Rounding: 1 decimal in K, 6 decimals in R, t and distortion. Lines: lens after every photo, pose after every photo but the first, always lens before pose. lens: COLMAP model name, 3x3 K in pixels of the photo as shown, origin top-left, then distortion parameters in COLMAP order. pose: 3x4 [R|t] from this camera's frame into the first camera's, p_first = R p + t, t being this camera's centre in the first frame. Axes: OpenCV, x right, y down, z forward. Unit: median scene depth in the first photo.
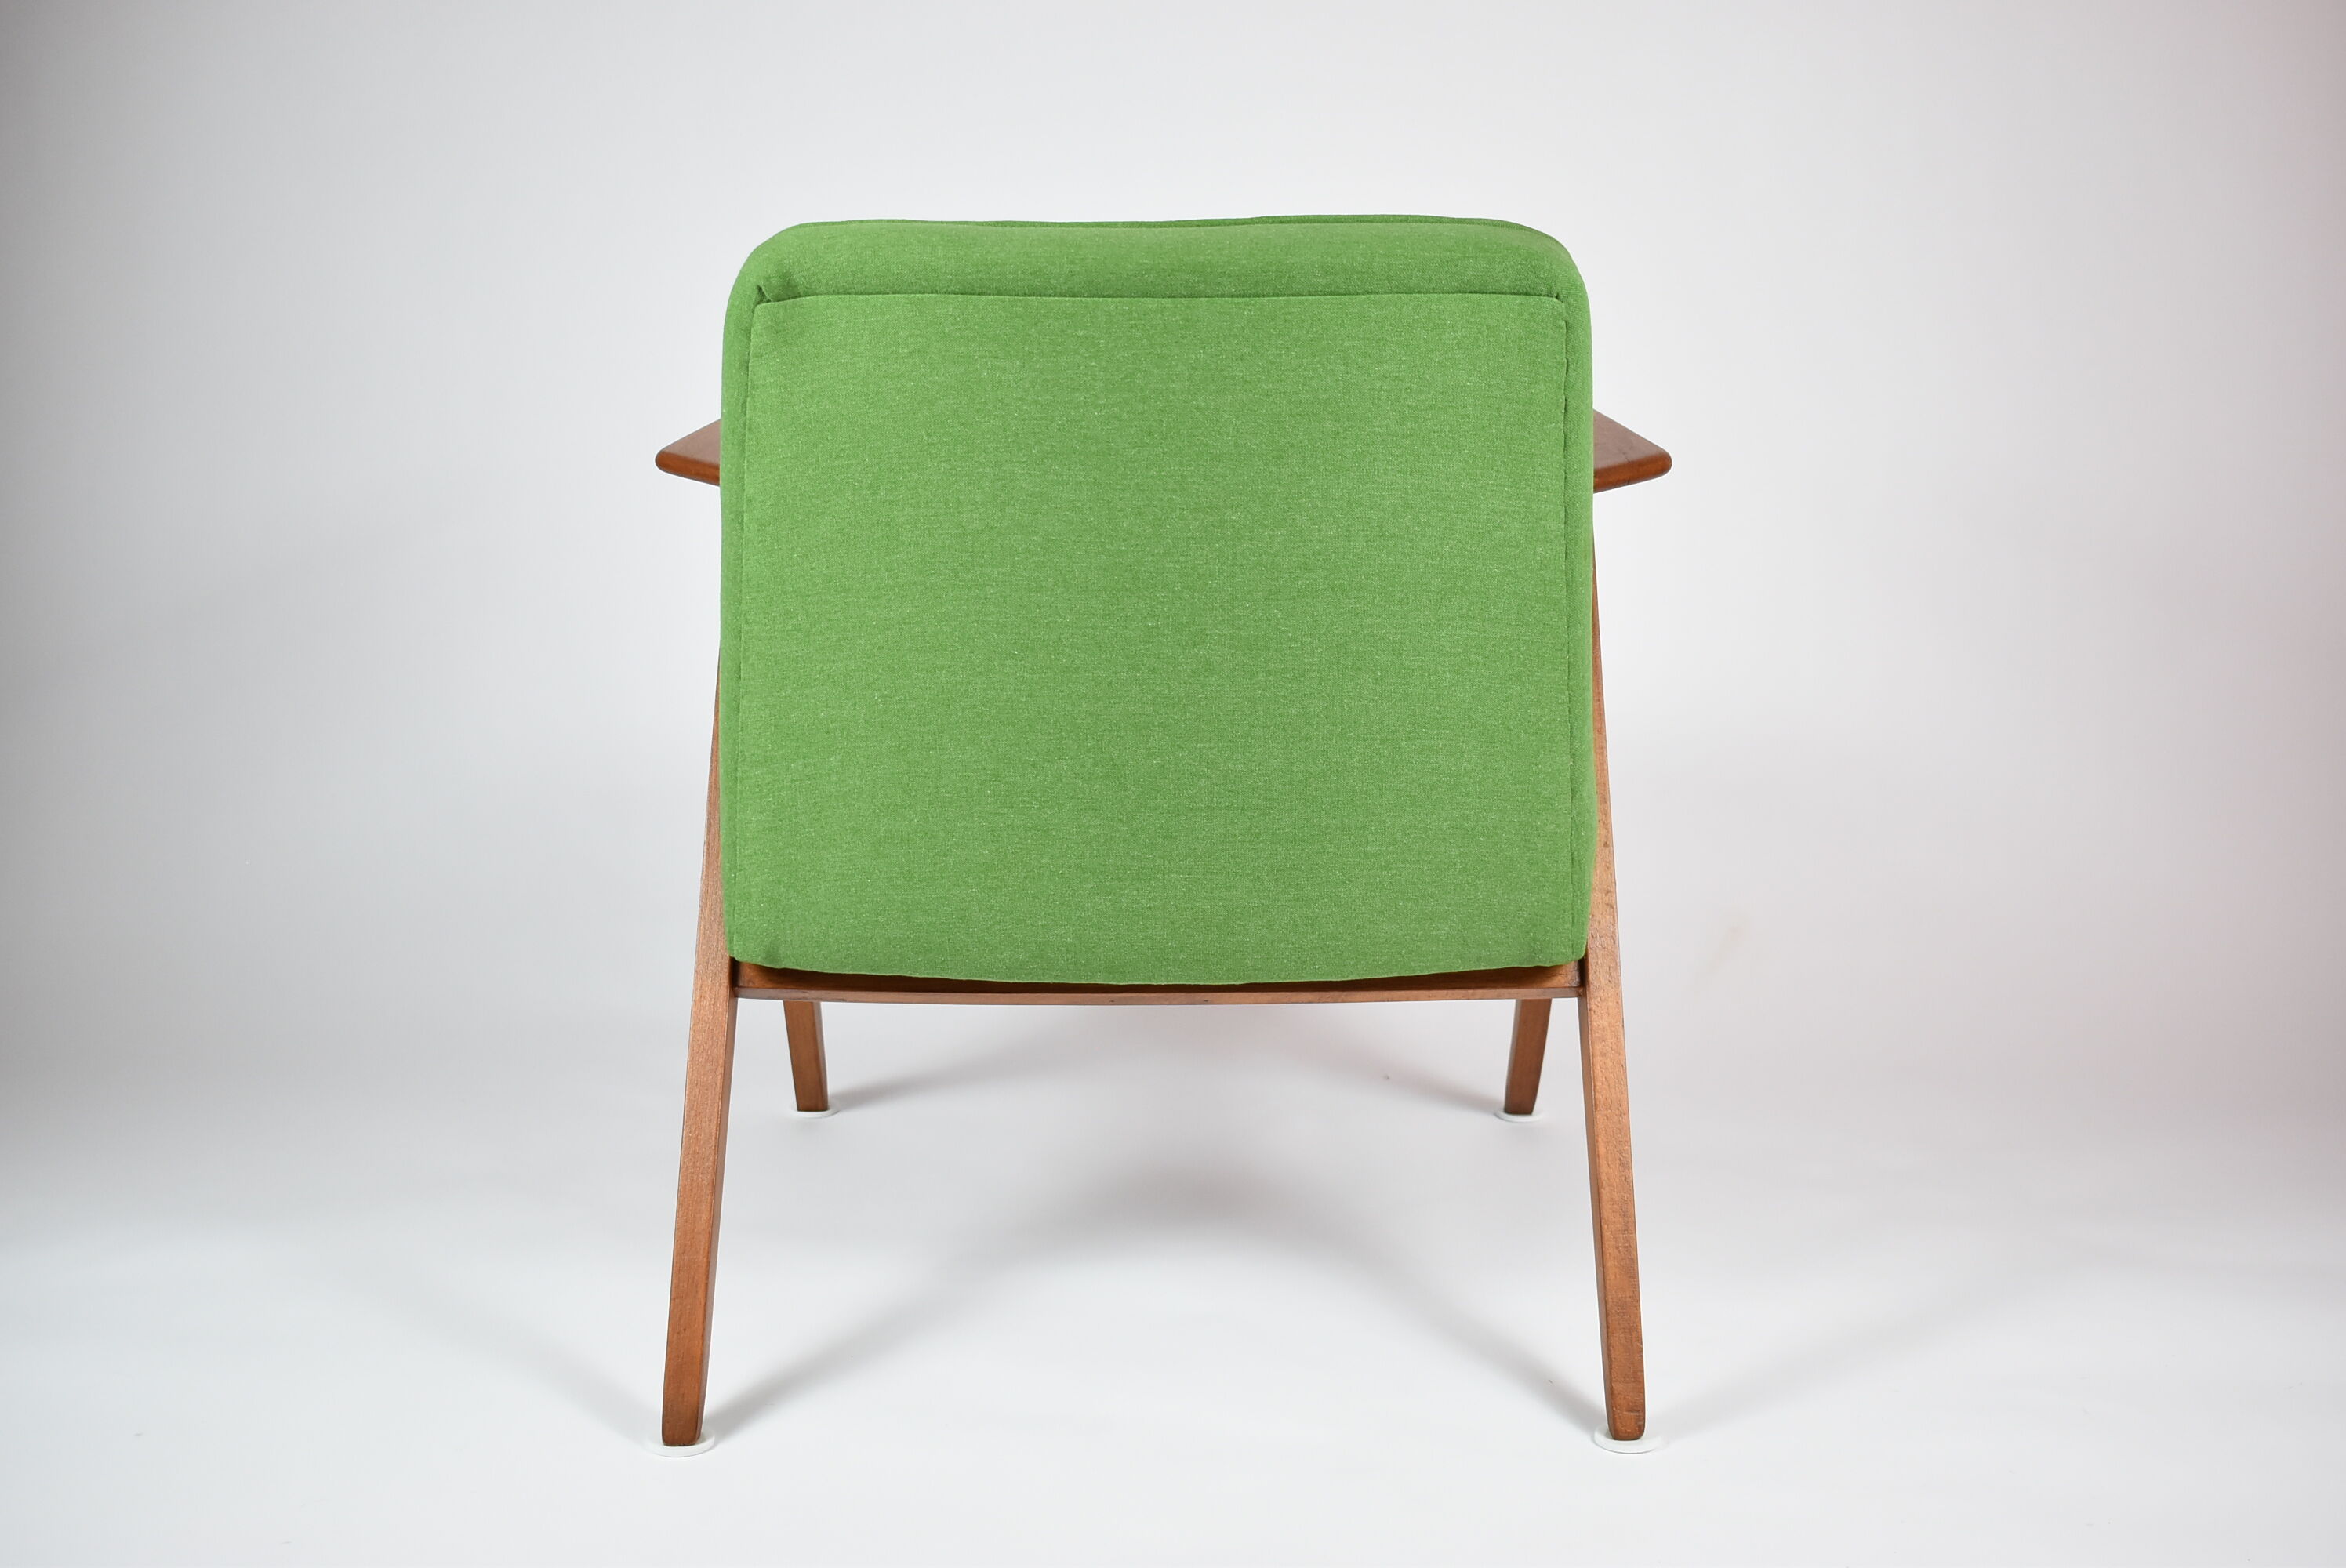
lens RADIAL K [[2902.2, 0, 1172.8], [0, 2902.2, 777.6], [0, 0, 1]] dist [0.008088, 0.000000]
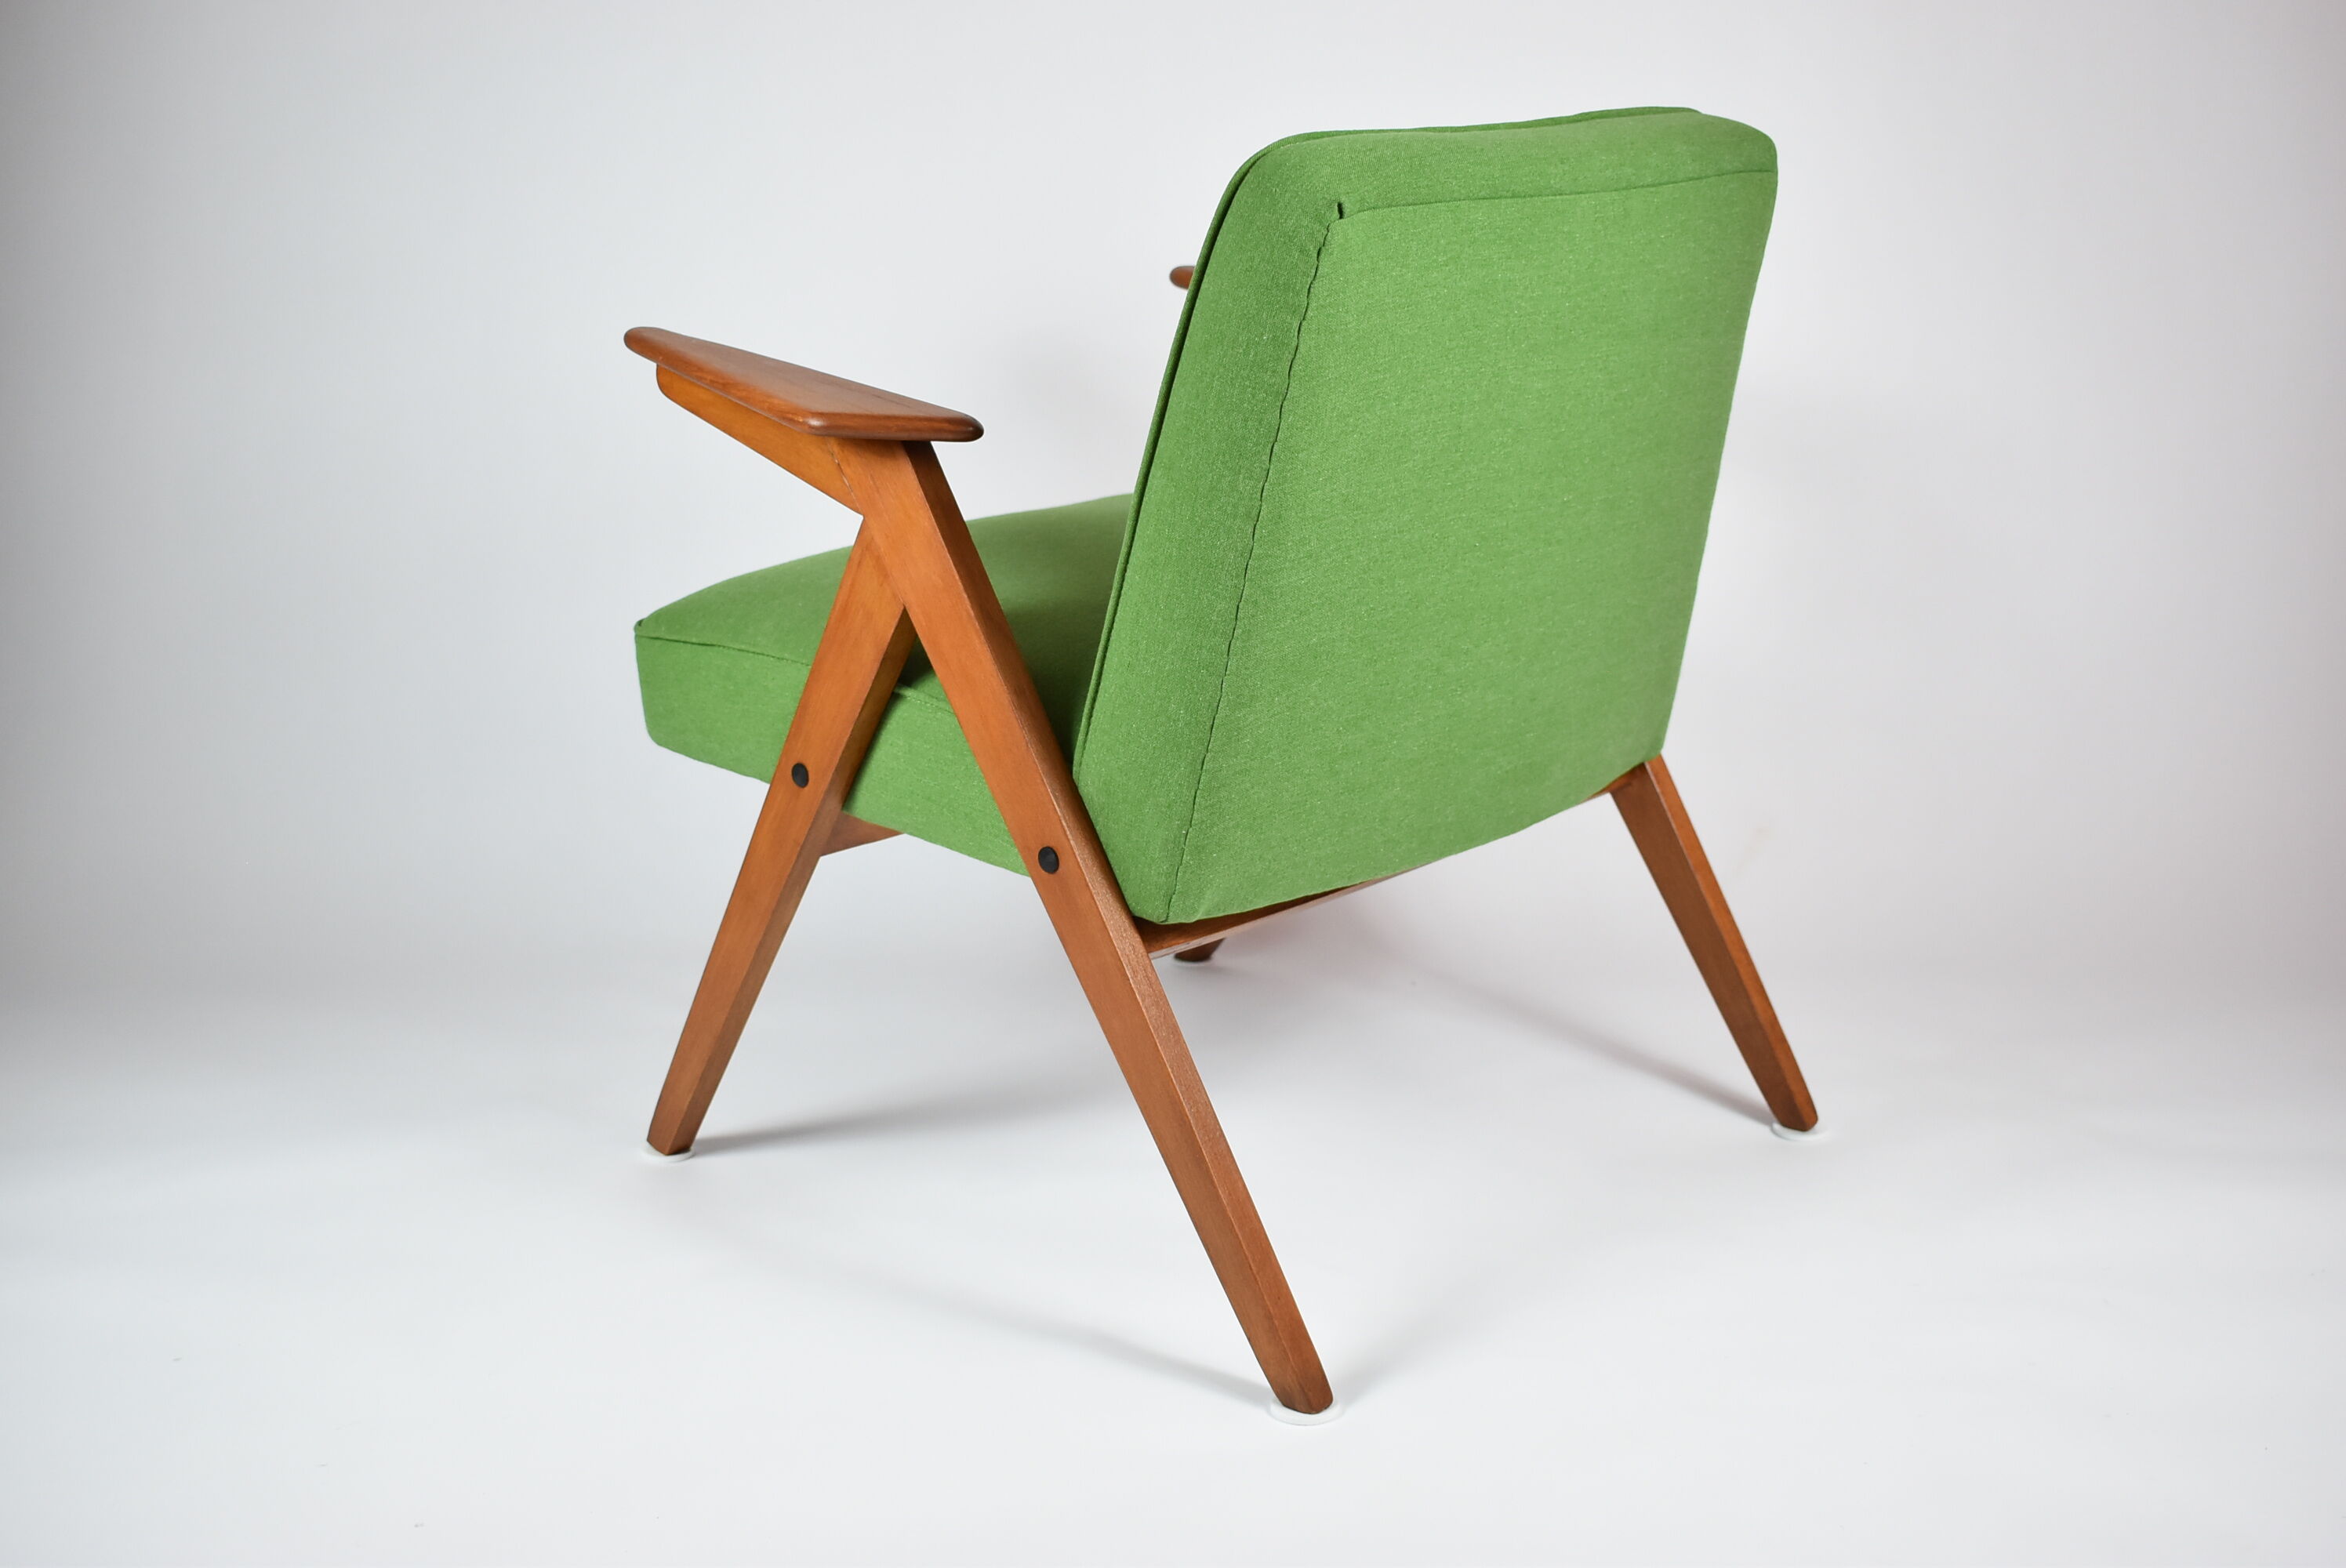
lens RADIAL K [[2902.2, 0, 1169.4], [0, 2902.2, 731.1], [0, 0, 1]] dist [0.008088, 0.000000]
pose [[0.669880, -0.188558, 0.718127, -0.898418], [0.176756, 0.979907, 0.092412, -0.094411], [-0.721122, 0.065029, 0.689749, 0.374978]]
